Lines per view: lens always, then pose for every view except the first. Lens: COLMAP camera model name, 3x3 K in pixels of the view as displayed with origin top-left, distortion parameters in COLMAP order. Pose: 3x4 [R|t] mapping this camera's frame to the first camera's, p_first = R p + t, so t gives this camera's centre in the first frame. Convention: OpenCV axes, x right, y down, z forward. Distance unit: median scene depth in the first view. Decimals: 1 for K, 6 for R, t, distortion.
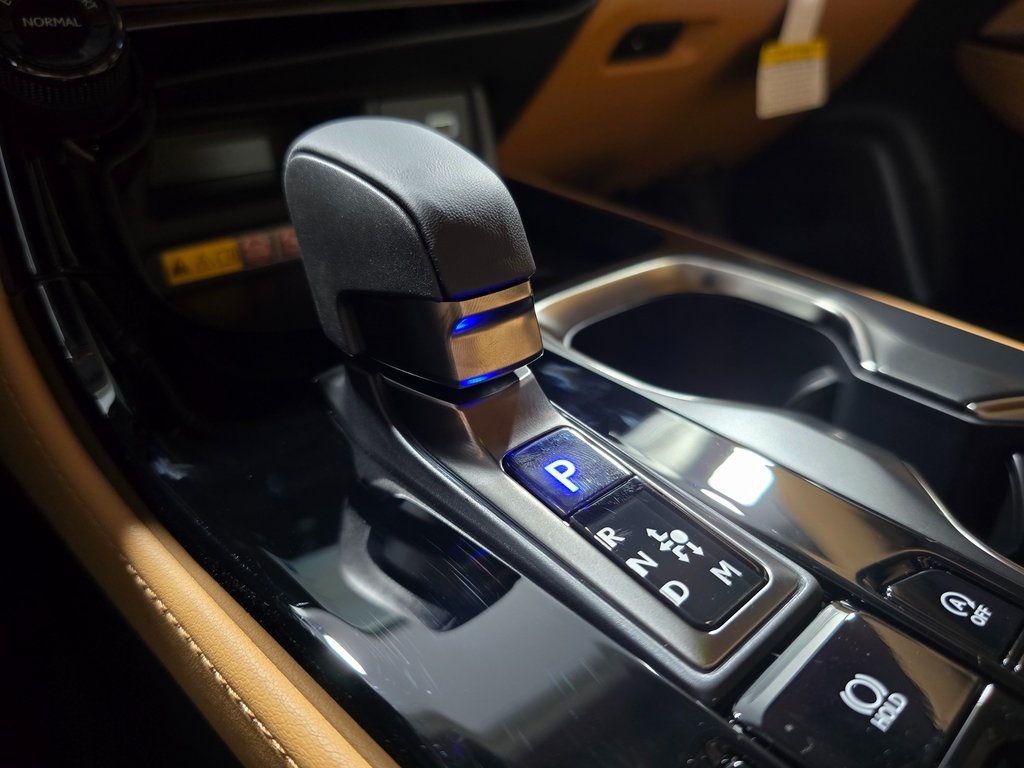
lens RADIAL K [[687.9, 0, 512.0], [0, 687.9, 384.0], [0, 0, 1]] dist [0.032075, -0.047619]
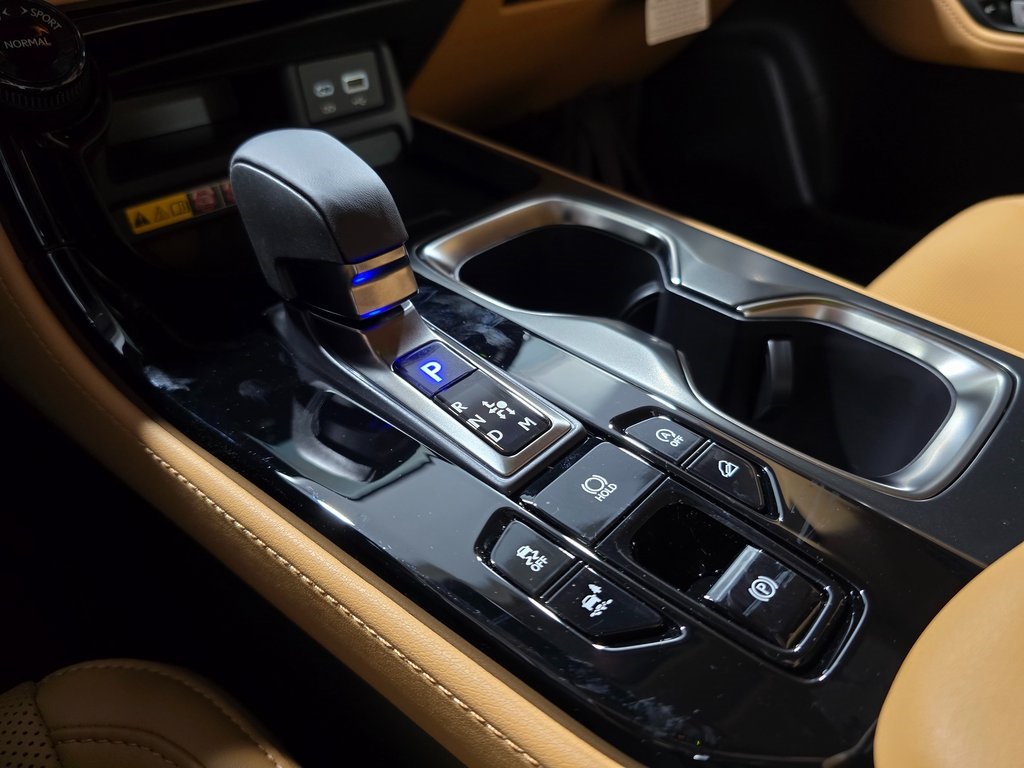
lens RADIAL K [[690.1, 0, 507.5], [0, 690.1, 363.2], [0, 0, 1]] dist [0.049970, -0.035215]
pose [[0.997044, -0.053574, 0.055072, 0.149551], [0.047092, 0.992488, 0.112920, -0.052572], [-0.060707, -0.109993, 0.992077, -0.531860]]
